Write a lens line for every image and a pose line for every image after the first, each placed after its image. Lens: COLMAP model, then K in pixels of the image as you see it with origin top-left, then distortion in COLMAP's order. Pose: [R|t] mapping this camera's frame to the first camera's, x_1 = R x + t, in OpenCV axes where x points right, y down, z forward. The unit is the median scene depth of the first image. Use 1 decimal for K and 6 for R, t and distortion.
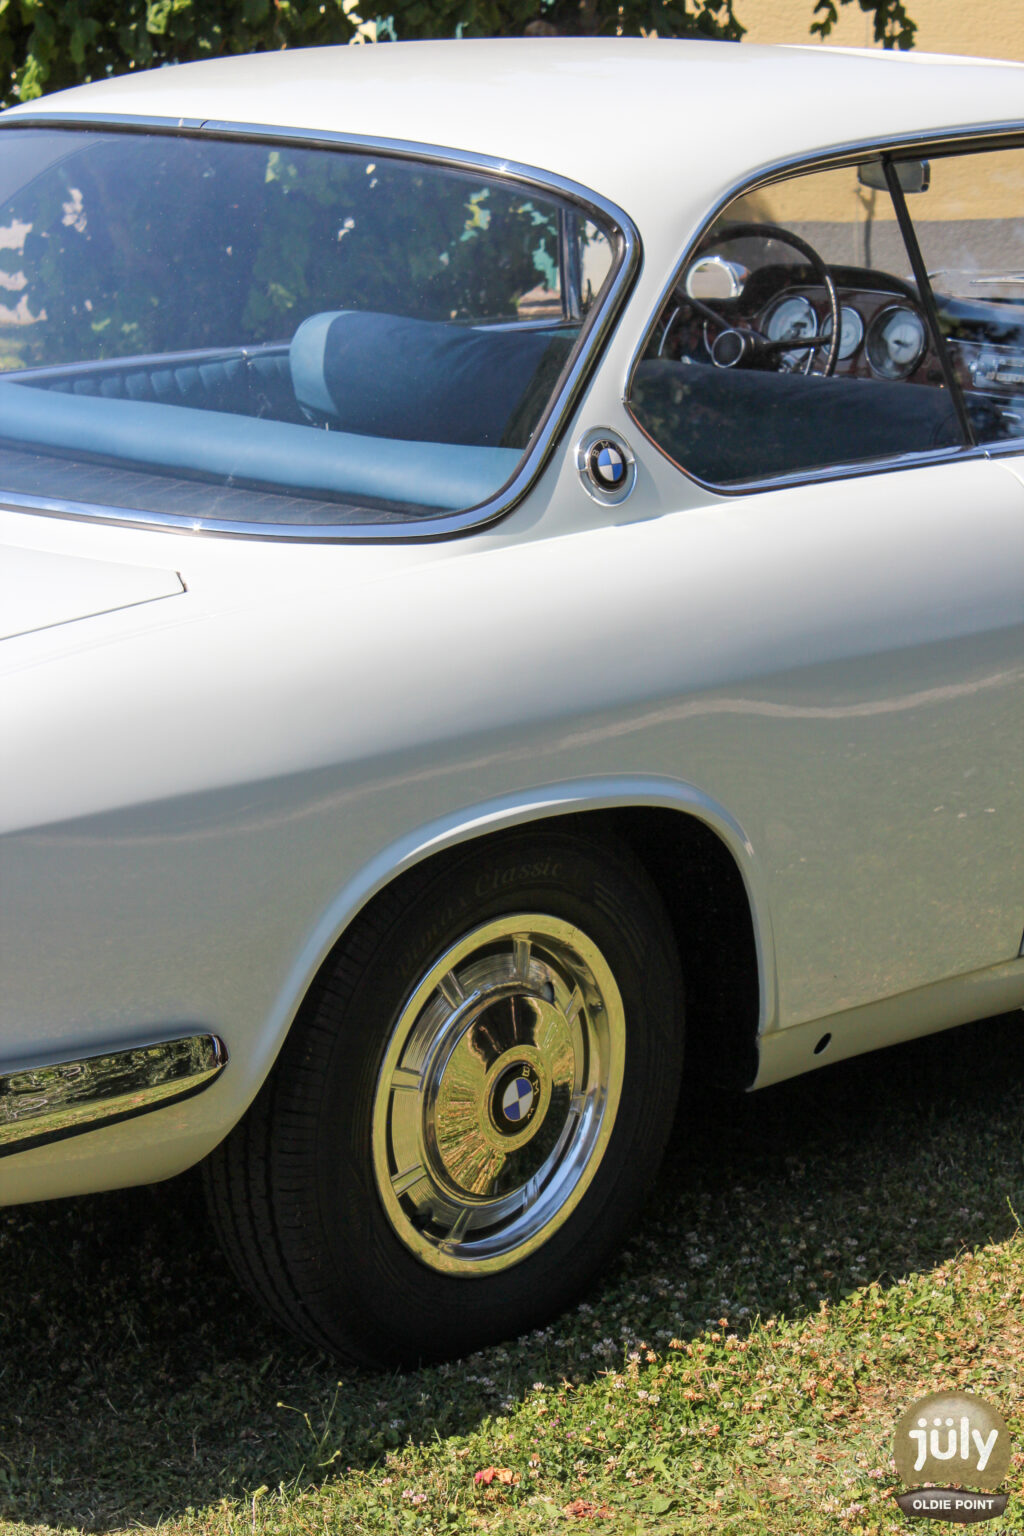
lens RADIAL K [[3678.2, 0, 503.3], [0, 3678.2, 773.4], [0, 0, 1]] dist [0.074933, 0.000000]
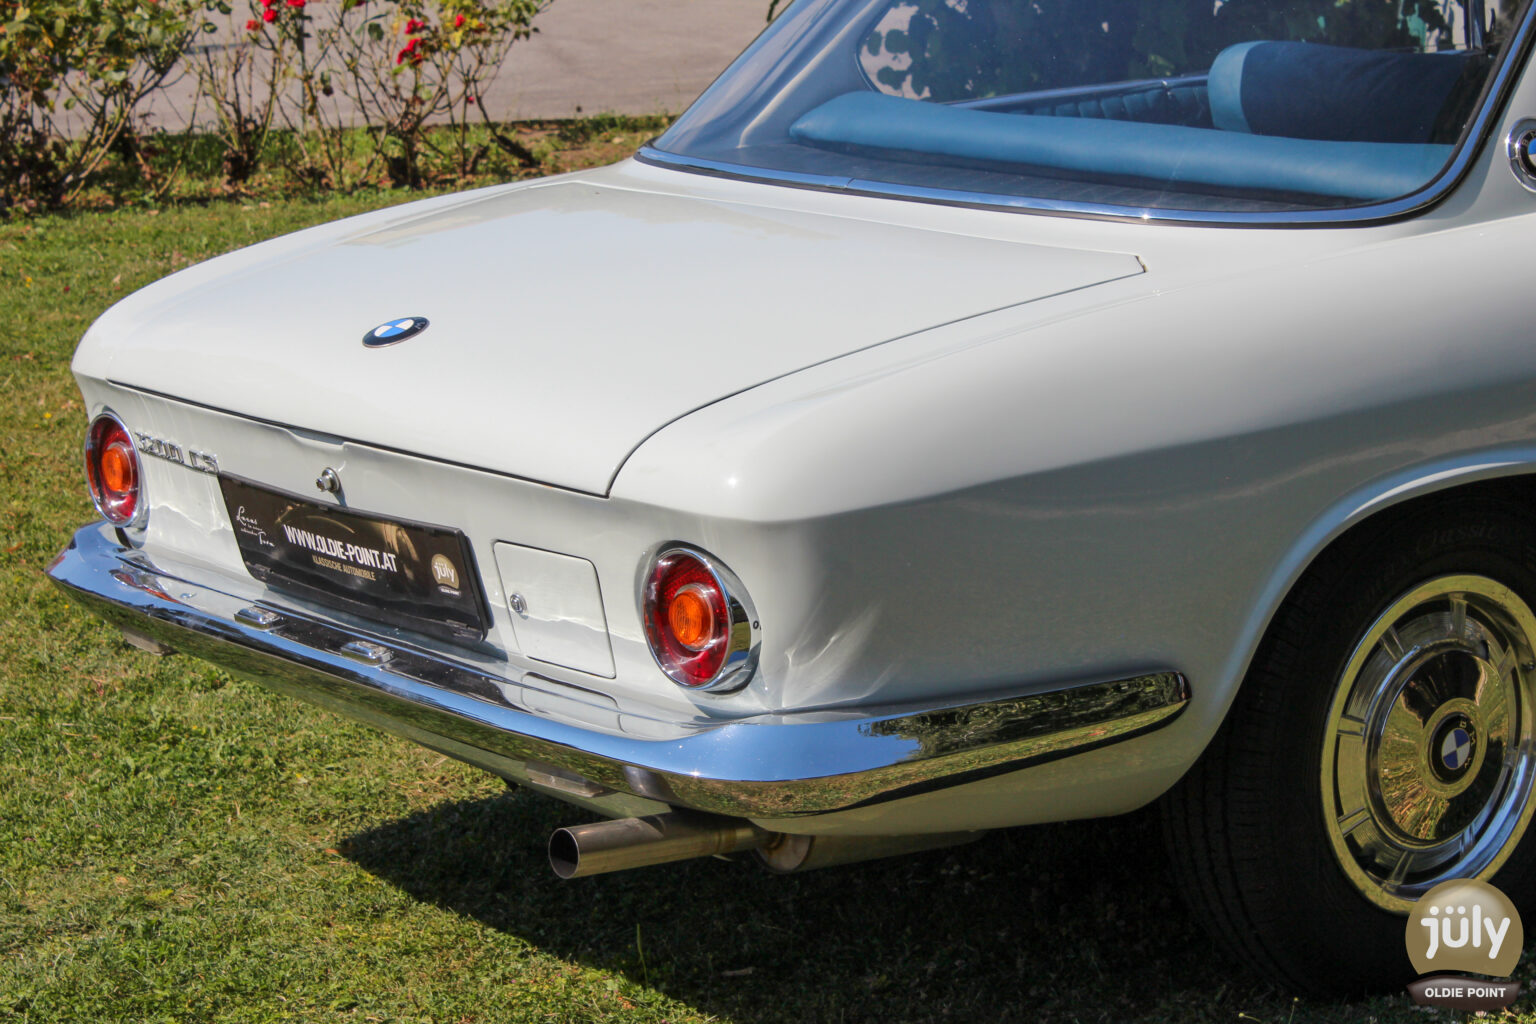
lens RADIAL K [[3678.2, 0, 778.8], [0, 3678.2, 527.0], [0, 0, 1]] dist [0.074933, 0.000000]
pose [[0.988487, -0.006713, -0.151155, -0.027384], [0.004297, 0.999858, -0.016302, 0.040167], [0.151243, 0.015464, 0.988376, -0.084030]]
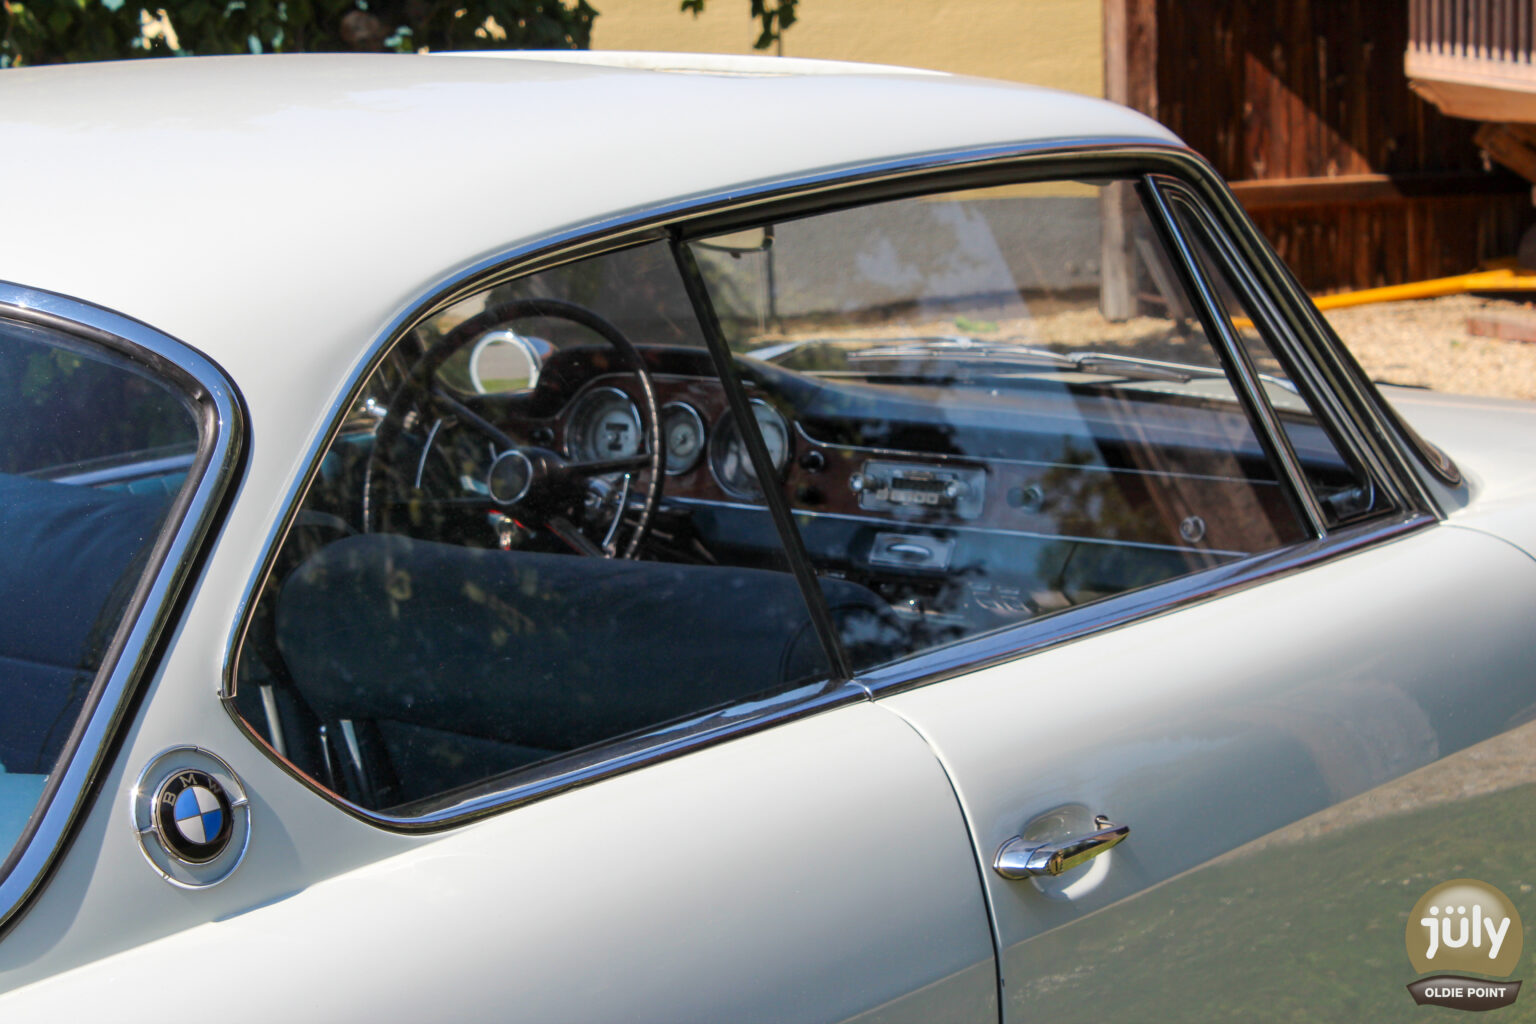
lens RADIAL K [[3678.2, 0, 772.7], [0, 3678.2, 511.0], [0, 0, 1]] dist [0.074933, 0.000000]
pose [[0.994541, -0.058354, 0.086506, 0.070480], [0.063577, 0.996237, -0.058909, -0.091239], [-0.082742, 0.064087, 0.994508, 0.424029]]
